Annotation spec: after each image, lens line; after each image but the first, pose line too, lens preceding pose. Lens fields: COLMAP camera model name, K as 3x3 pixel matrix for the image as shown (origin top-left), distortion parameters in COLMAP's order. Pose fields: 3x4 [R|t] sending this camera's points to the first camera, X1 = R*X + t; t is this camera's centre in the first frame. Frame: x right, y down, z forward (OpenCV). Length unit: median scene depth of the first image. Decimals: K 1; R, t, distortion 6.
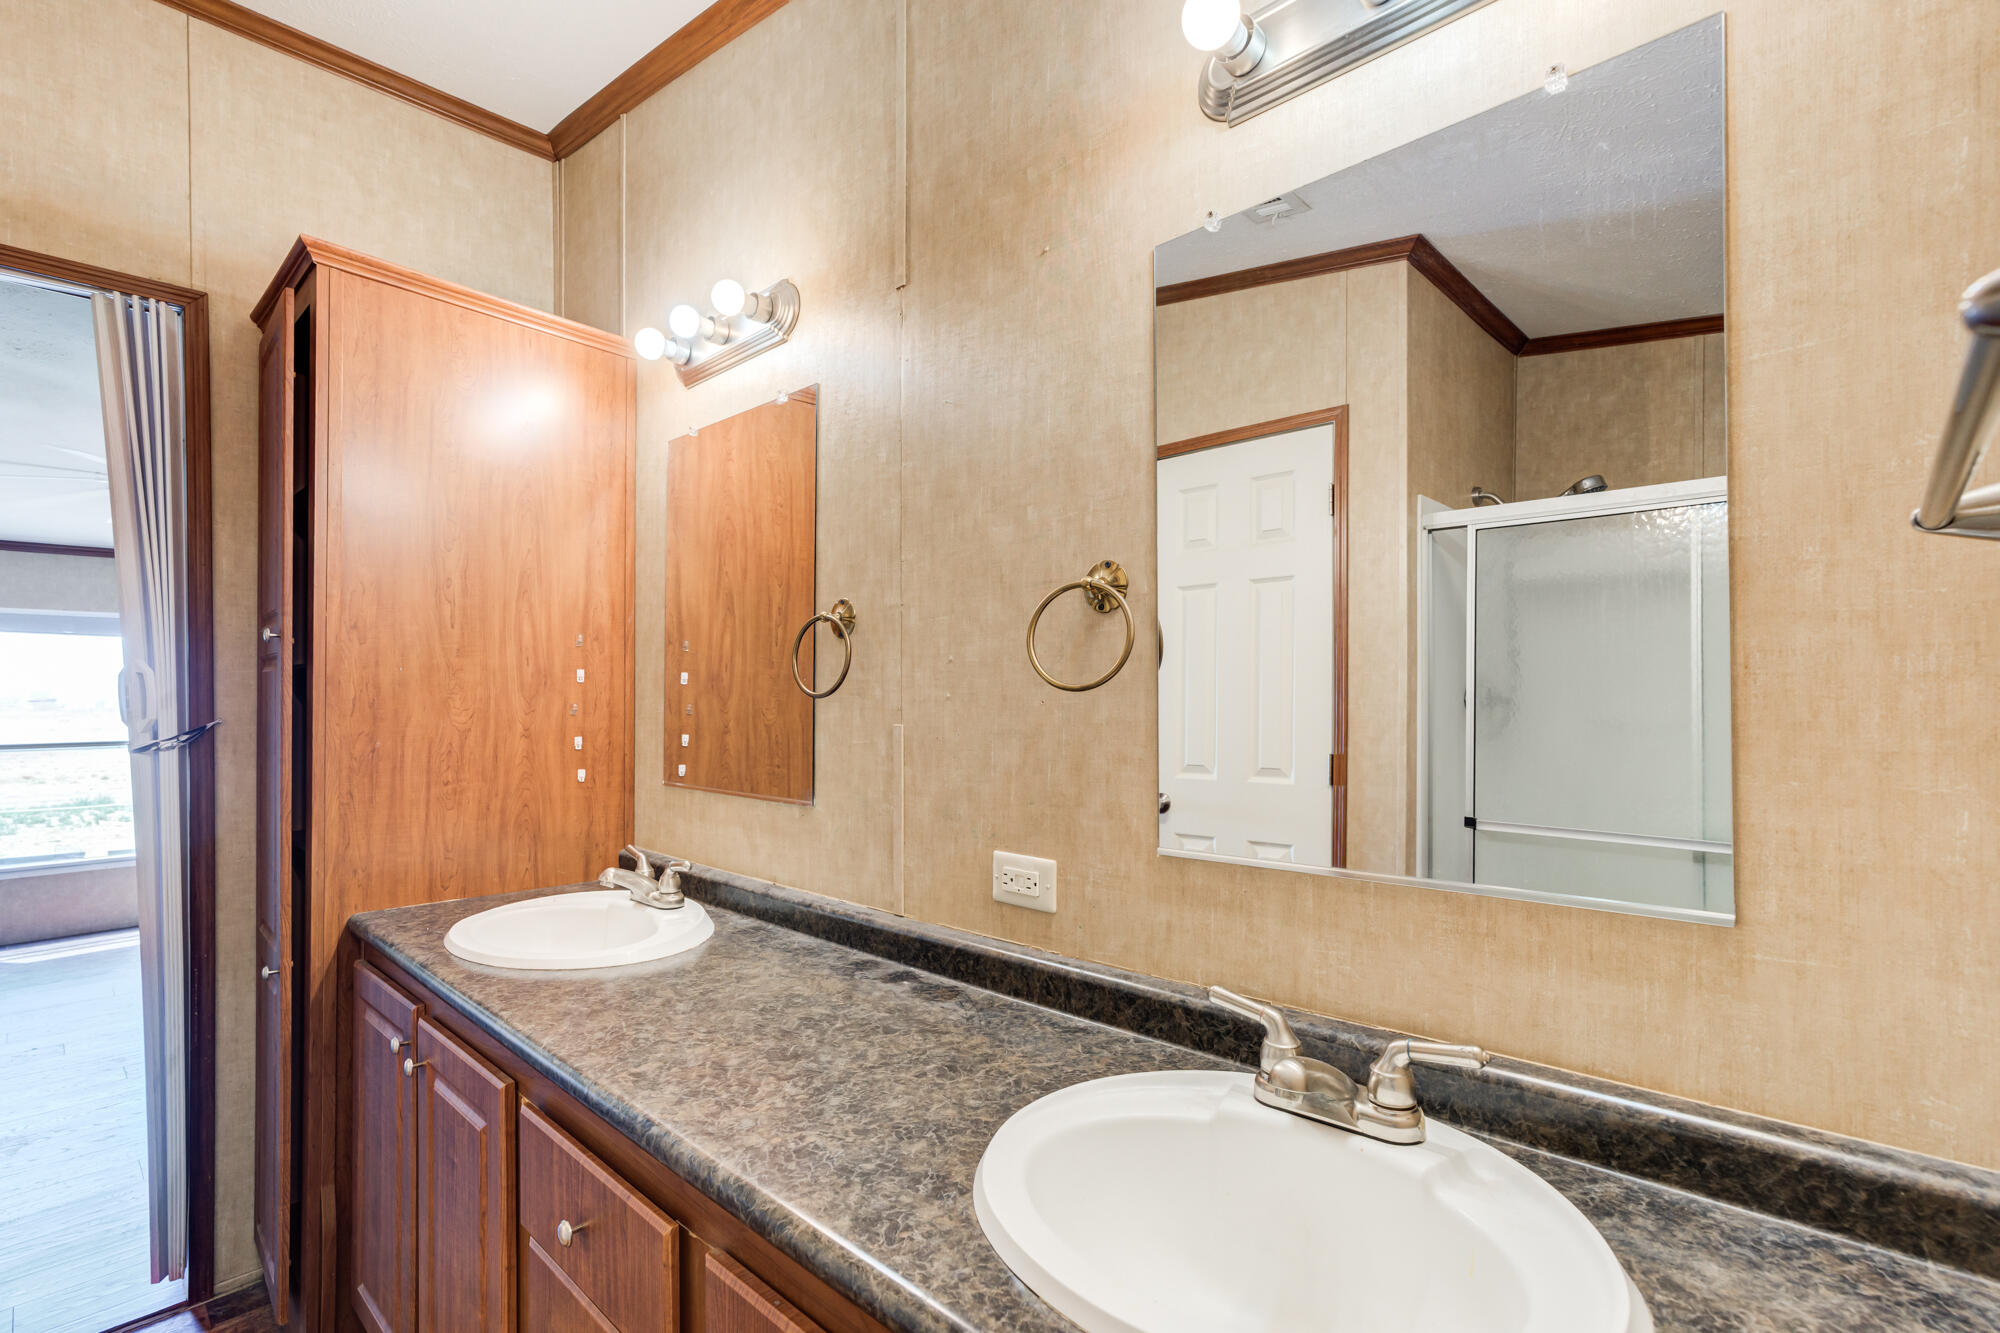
lens RADIAL K [[935.0, 0, 1003.7], [0, 935.0, 695.5], [0, 0, 1]] dist [-0.024869, 0.017714]
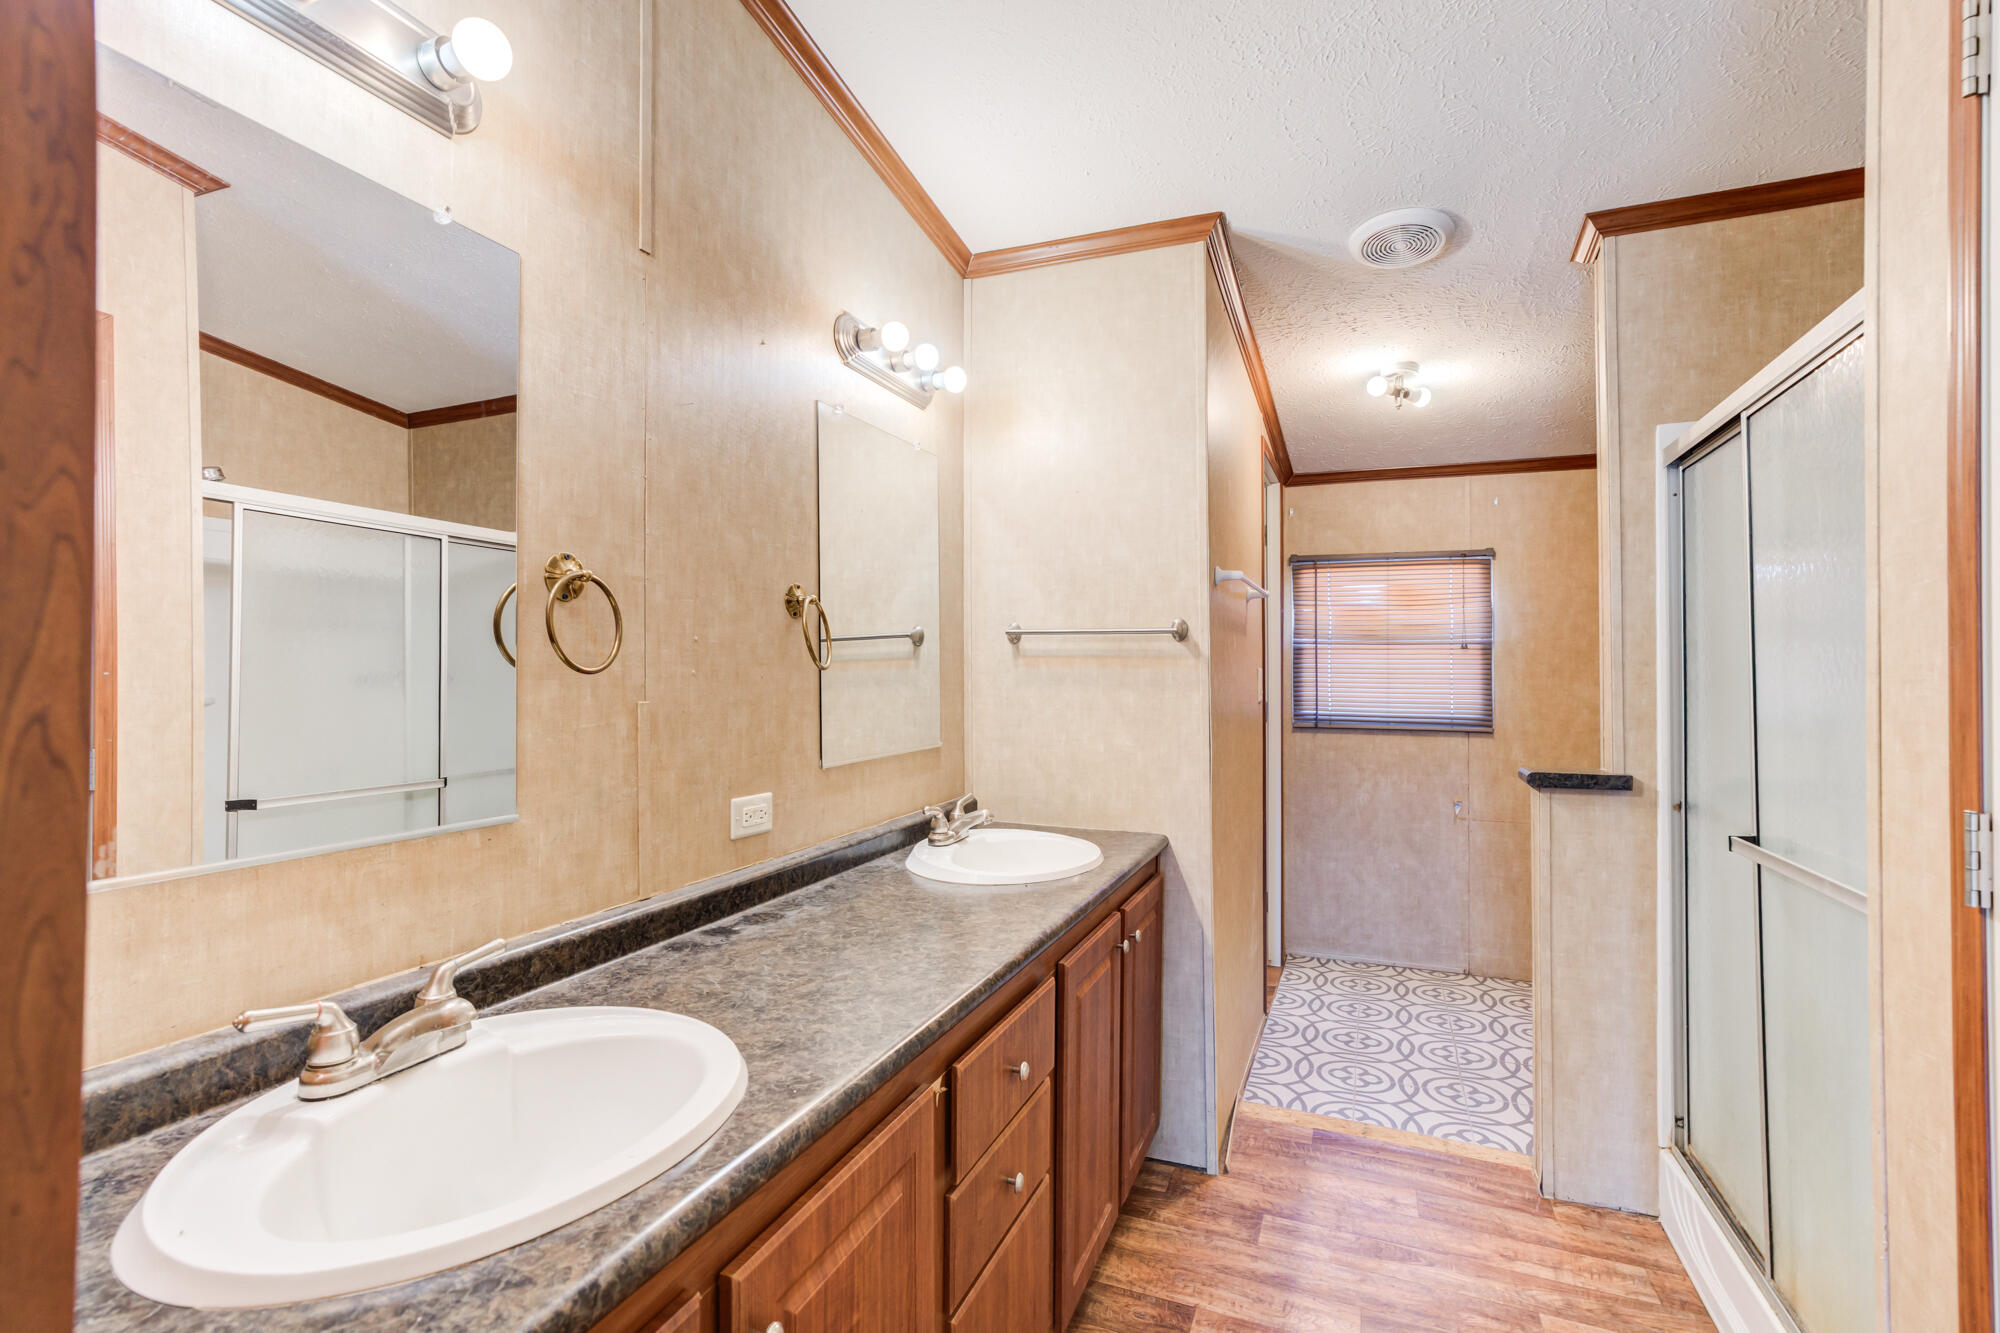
lens RADIAL K [[907.9, 0, 1000.6], [0, 907.9, 647.9], [0, 0, 1]] dist [-0.017307, 0.012969]
pose [[-0.360263, 0.017289, 0.932690, -0.986794], [-0.015494, 0.999579, -0.024513, -0.006637], [-0.932722, -0.023282, -0.359844, 0.874408]]
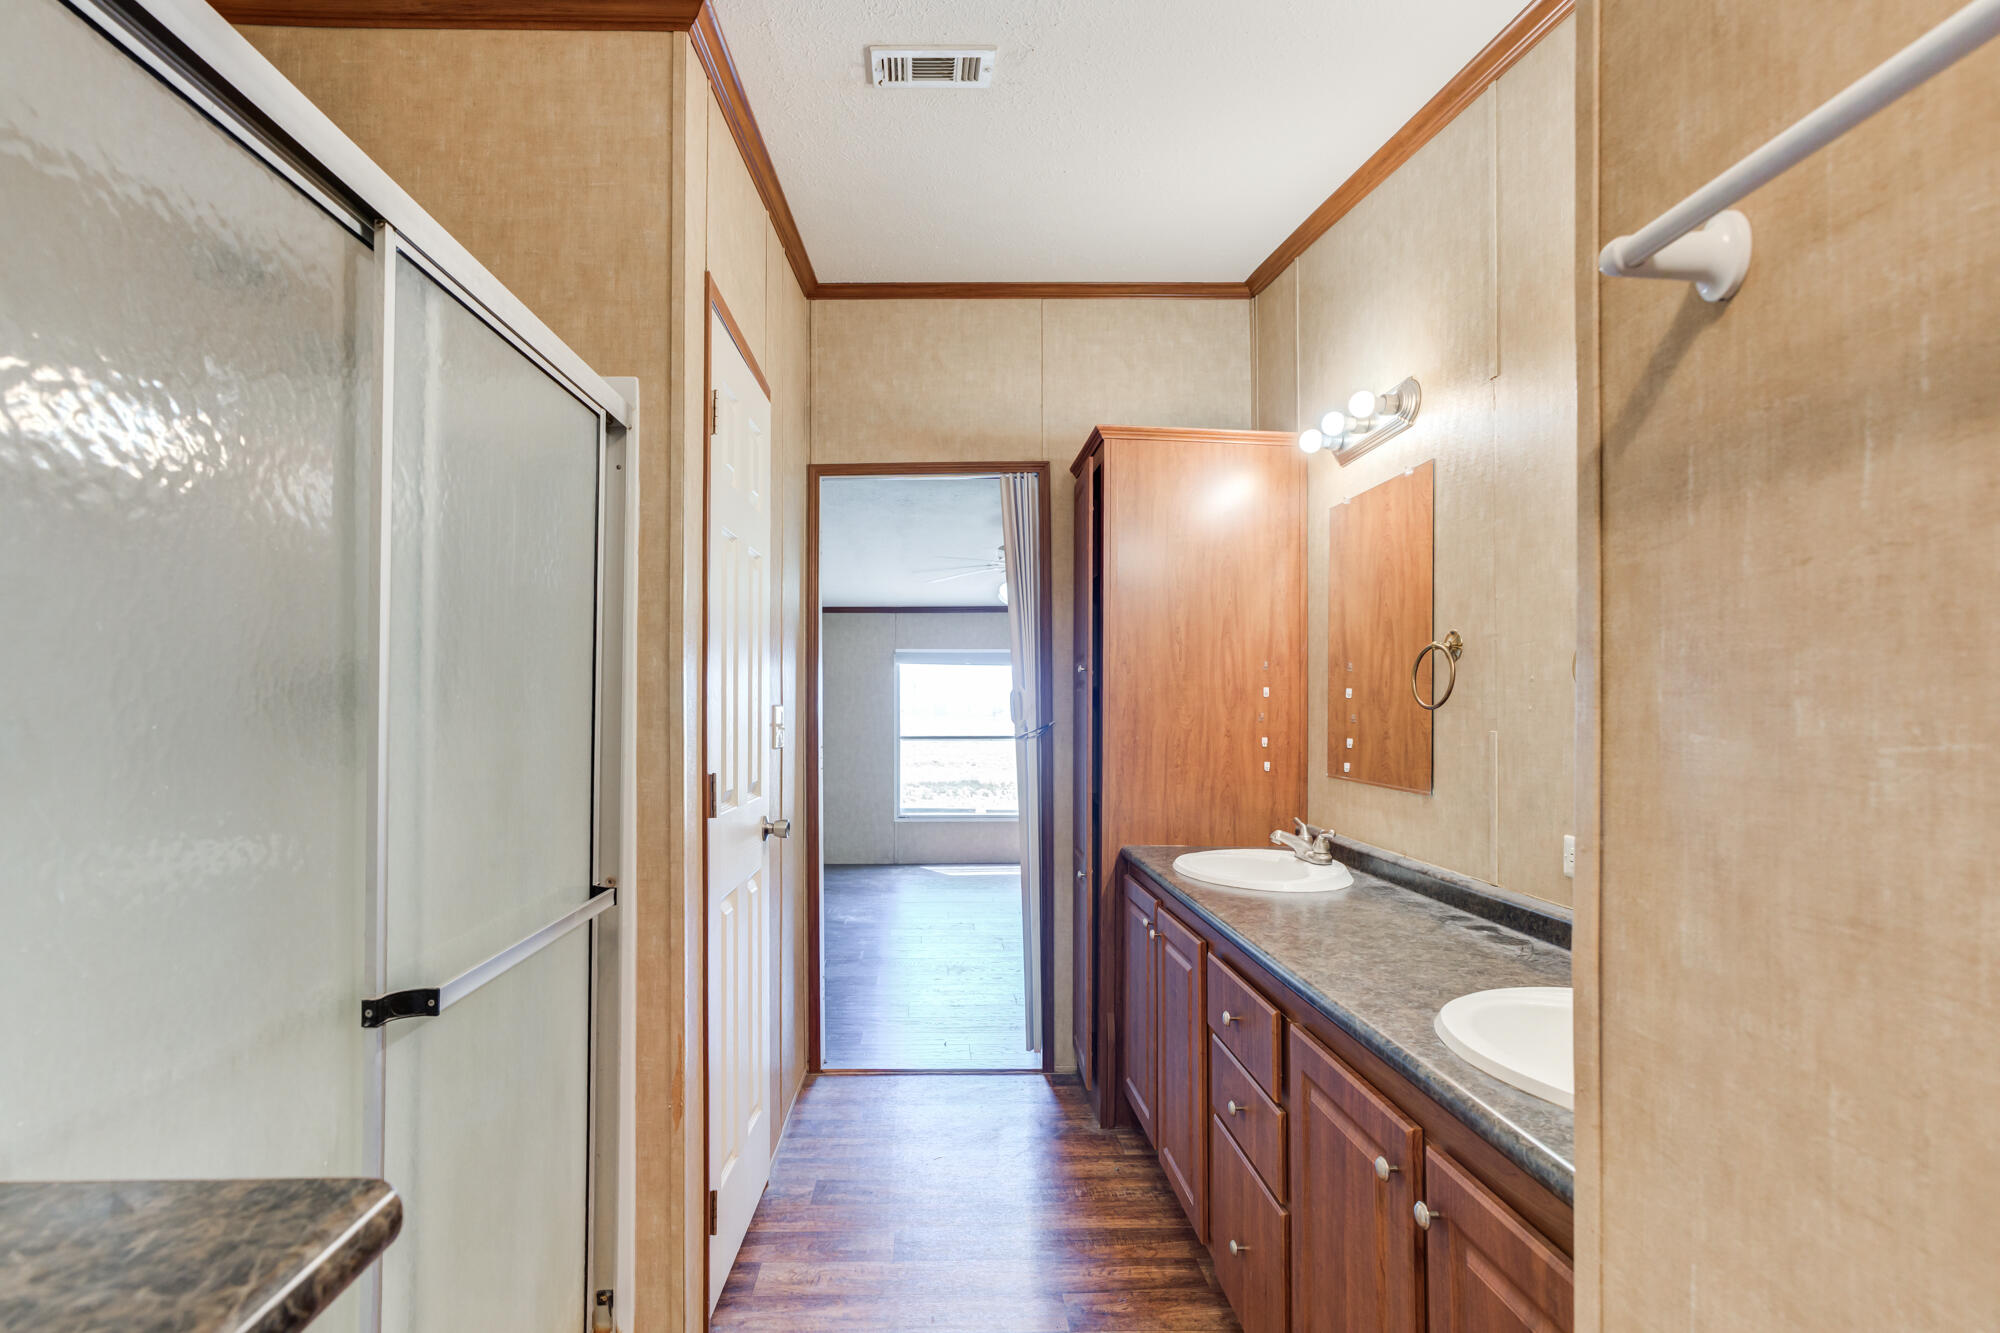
lens RADIAL K [[968.2, 0, 937.9], [0, 968.2, 686.5], [0, 0, 1]] dist [-0.015522, 0.014934]
pose [[0.696414, -0.012024, -0.717539, 0.257800], [-0.002756, 0.999807, -0.019428, -0.001078], [0.717635, 0.015507, 0.696247, -0.370474]]
